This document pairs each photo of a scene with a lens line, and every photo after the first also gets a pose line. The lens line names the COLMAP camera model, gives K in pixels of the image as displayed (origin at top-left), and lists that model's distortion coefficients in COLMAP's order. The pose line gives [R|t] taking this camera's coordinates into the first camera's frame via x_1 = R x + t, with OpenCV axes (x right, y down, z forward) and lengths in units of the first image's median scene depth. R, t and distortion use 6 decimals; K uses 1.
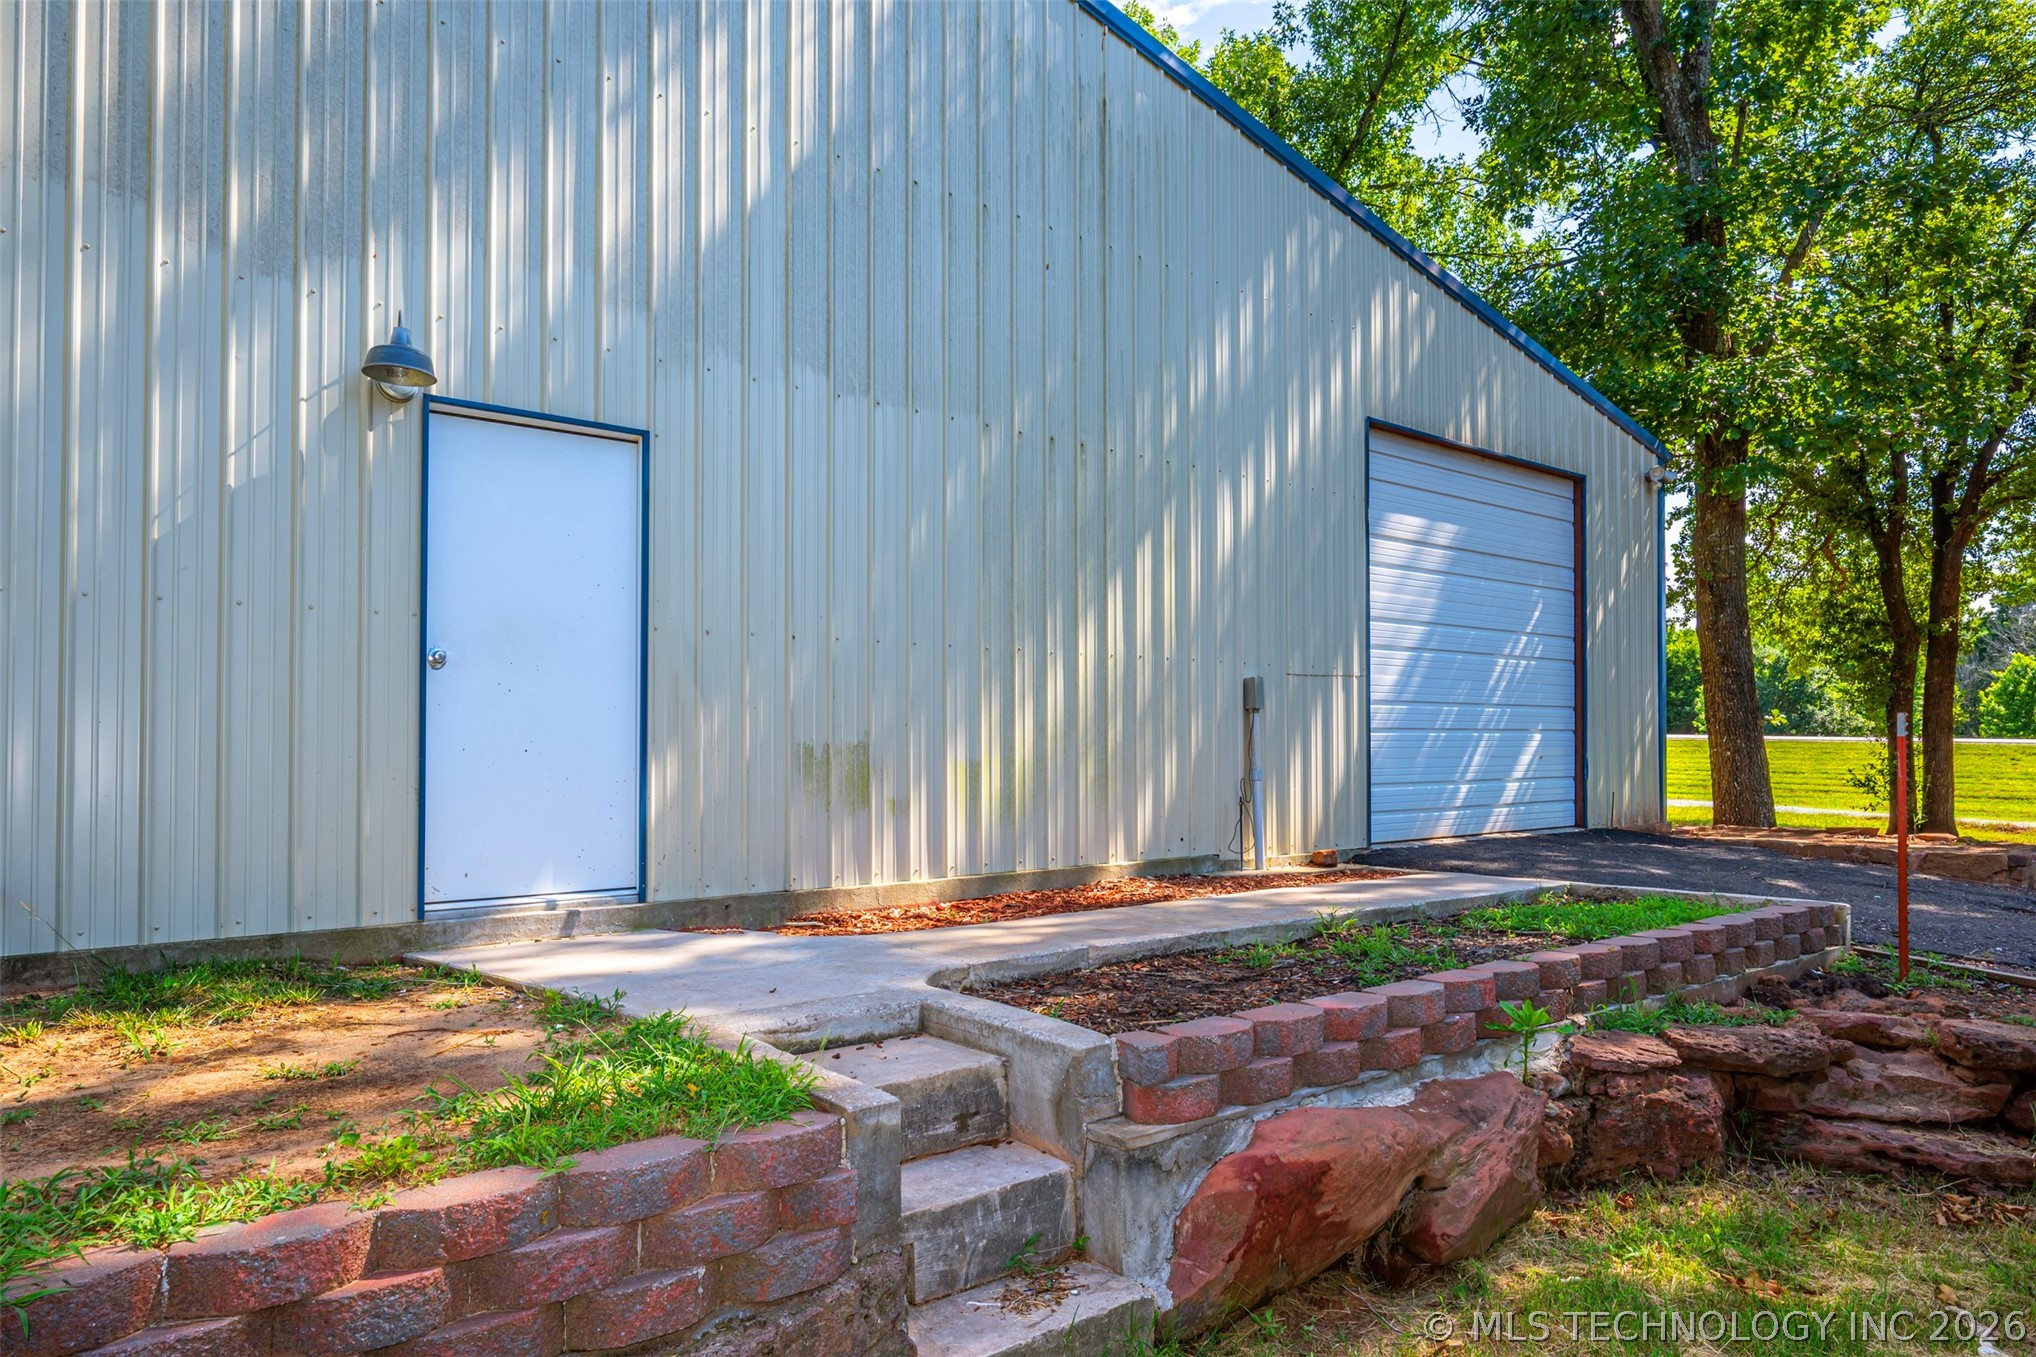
lens RADIAL K [[1173.8, 0, 1017.3], [0, 1173.8, 747.3], [0, 0, 1]] dist [-0.000024, -0.001064]
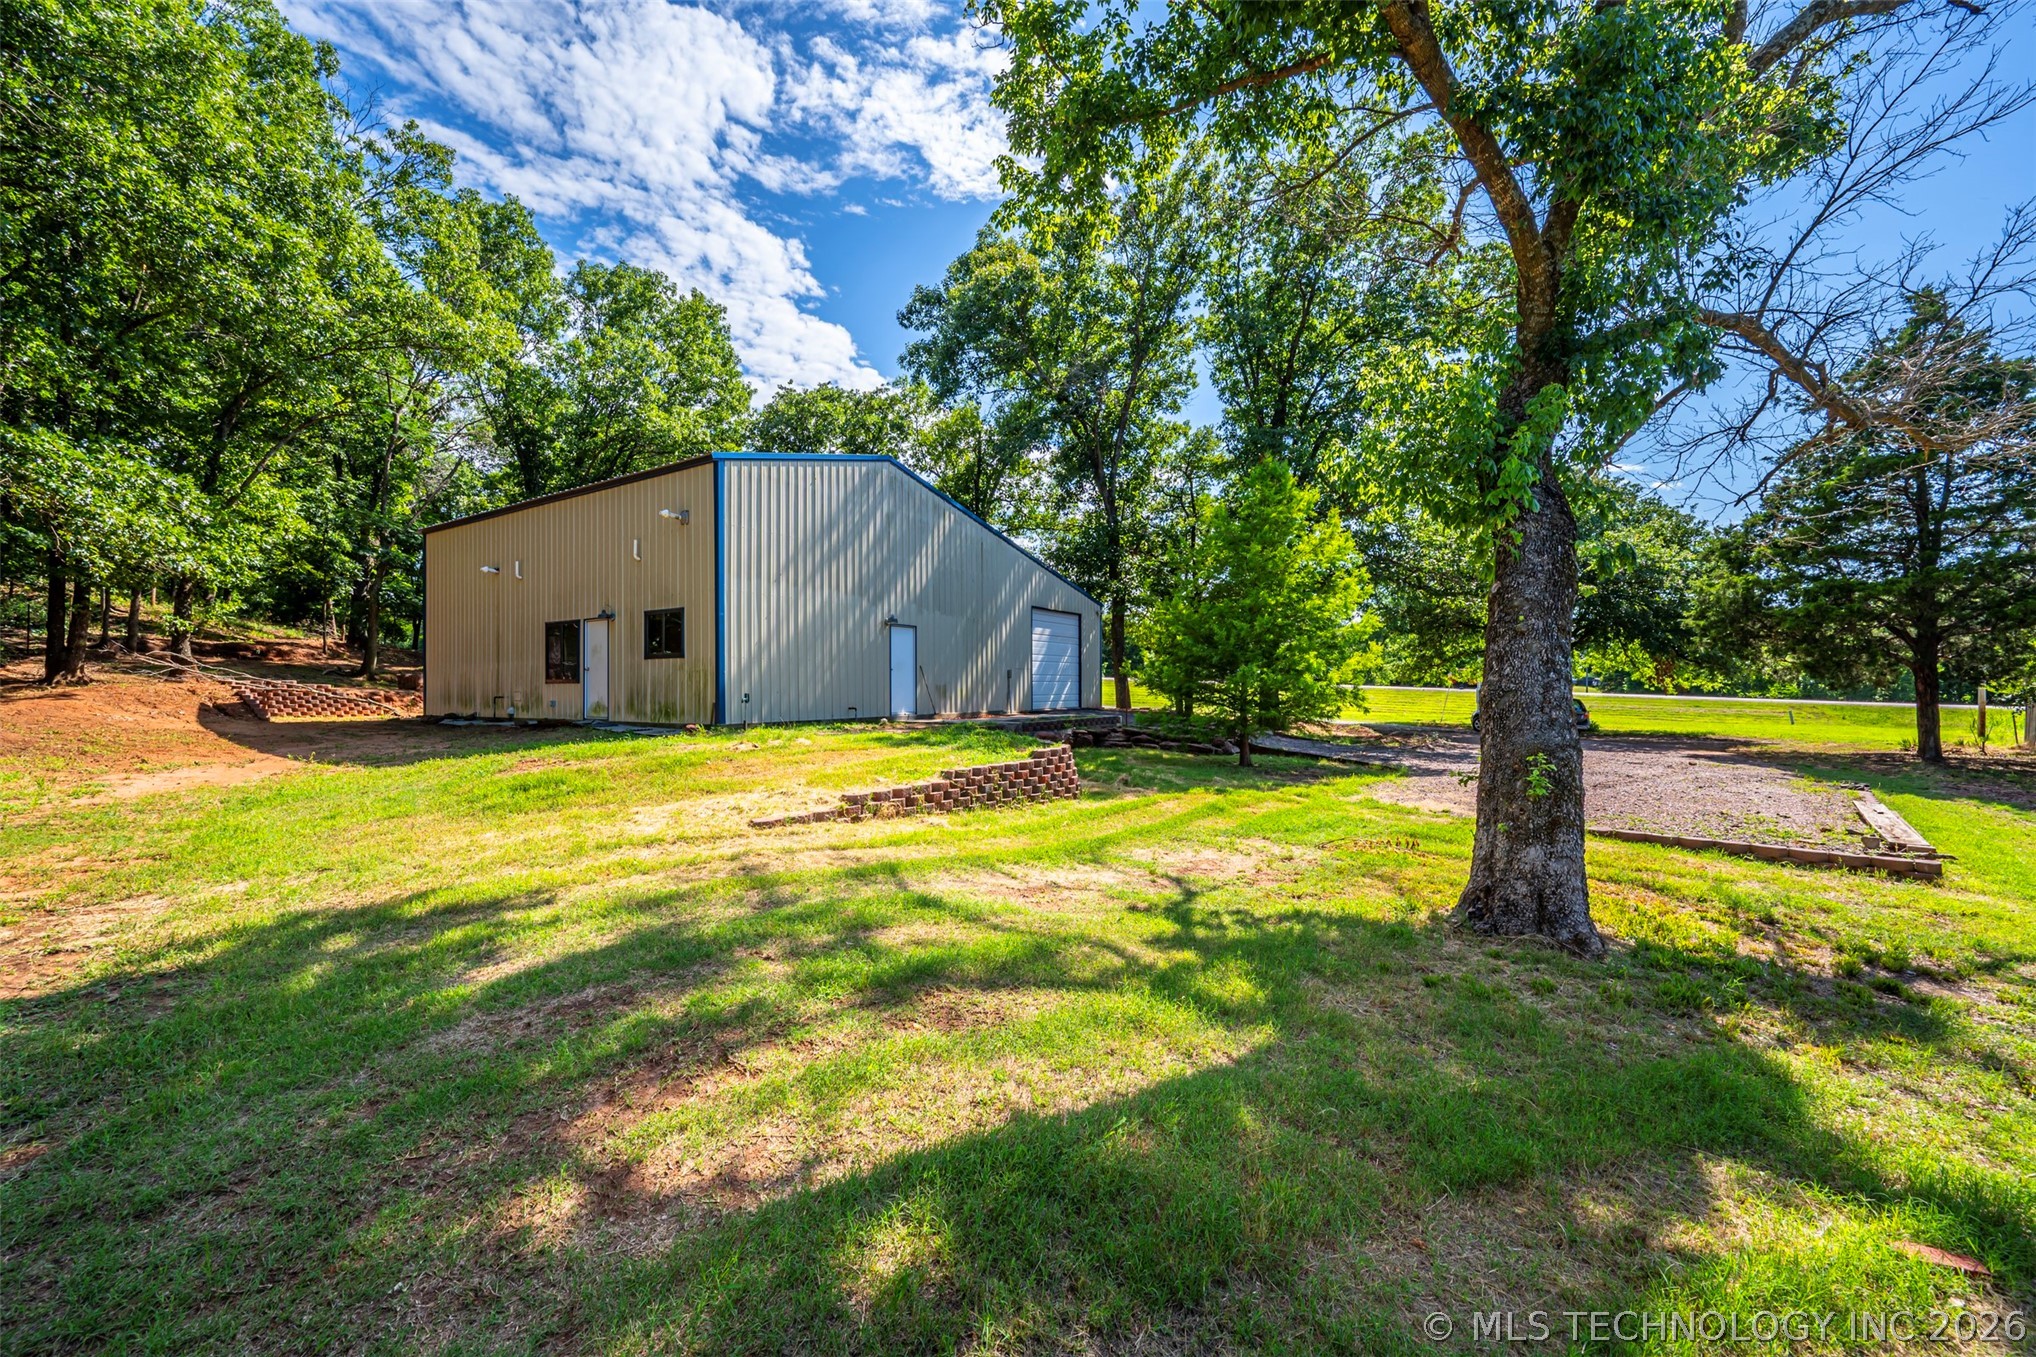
lens RADIAL K [[794.2, 0, 1018.0], [0, 794.2, 678.5], [0, 0, 1]] dist [-0.001349, 0.000194]
pose [[0.938500, 0.008903, 0.345163, -0.631142], [-0.007876, 0.999959, -0.004379, -0.011248], [-0.345188, 0.001392, 0.938532, -1.425349]]
